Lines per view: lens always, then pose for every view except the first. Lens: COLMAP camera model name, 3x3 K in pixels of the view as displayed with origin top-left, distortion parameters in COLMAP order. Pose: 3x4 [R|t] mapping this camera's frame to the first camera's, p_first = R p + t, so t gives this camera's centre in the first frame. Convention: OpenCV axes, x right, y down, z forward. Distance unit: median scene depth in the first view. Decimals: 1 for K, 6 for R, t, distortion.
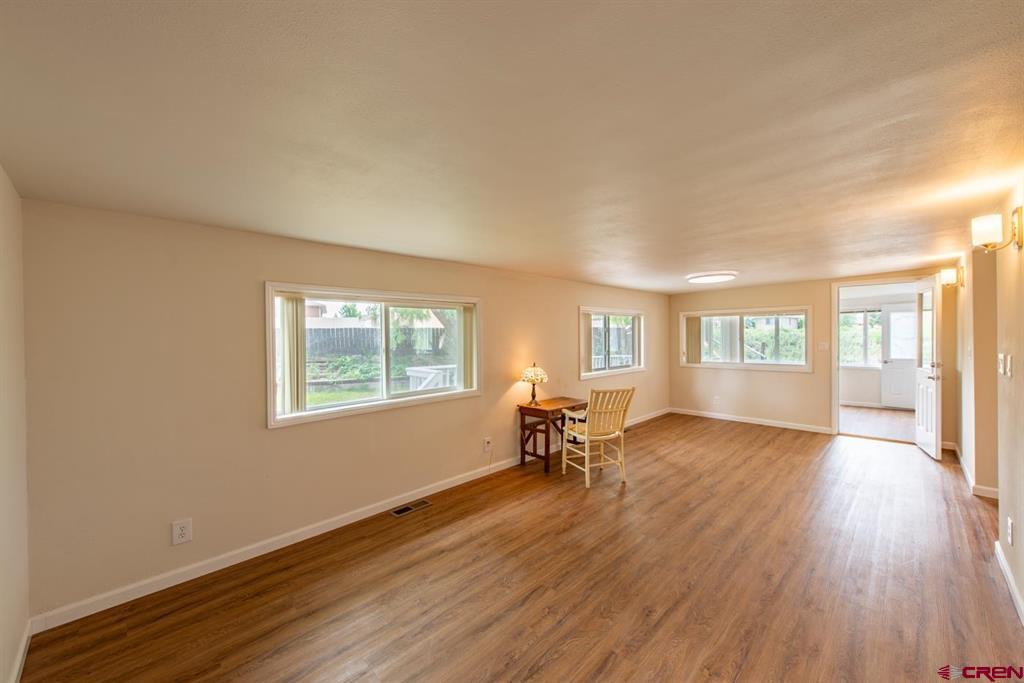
lens RADIAL K [[399.9, 0, 512.9], [0, 399.9, 340.2], [0, 0, 1]] dist [0.021313, -0.006729]
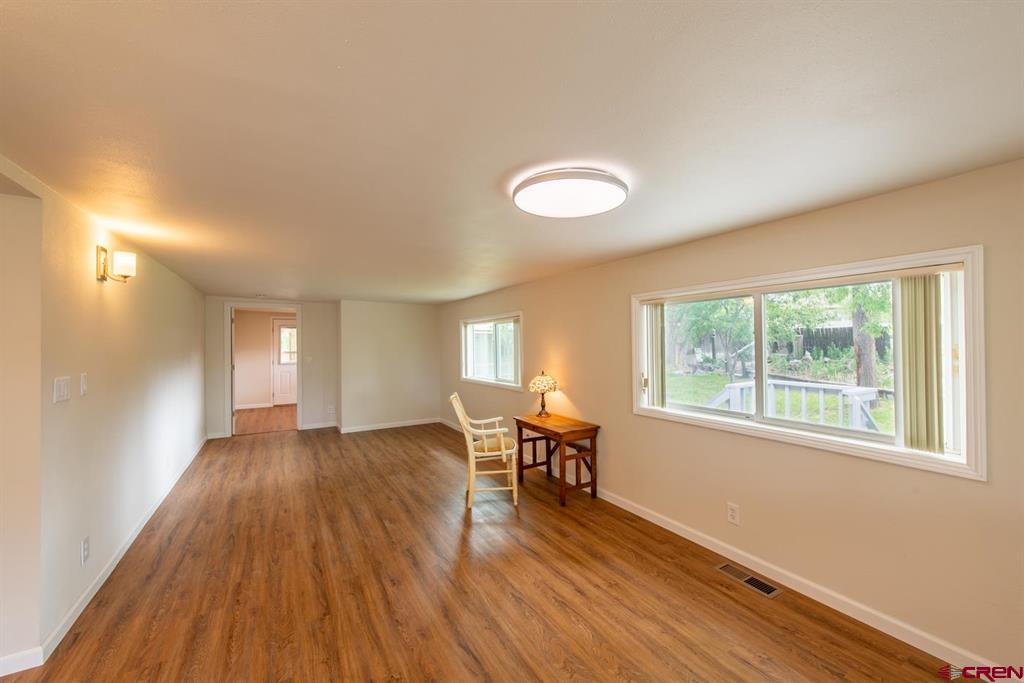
lens RADIAL K [[399.9, 0, 512.9], [0, 399.9, 340.2], [0, 0, 1]] dist [0.021313, -0.006729]
pose [[-0.263823, 0.021434, -0.964333, 1.099871], [0.015889, 0.999714, 0.017873, -0.039527], [0.964440, -0.010607, -0.264088, 1.319754]]
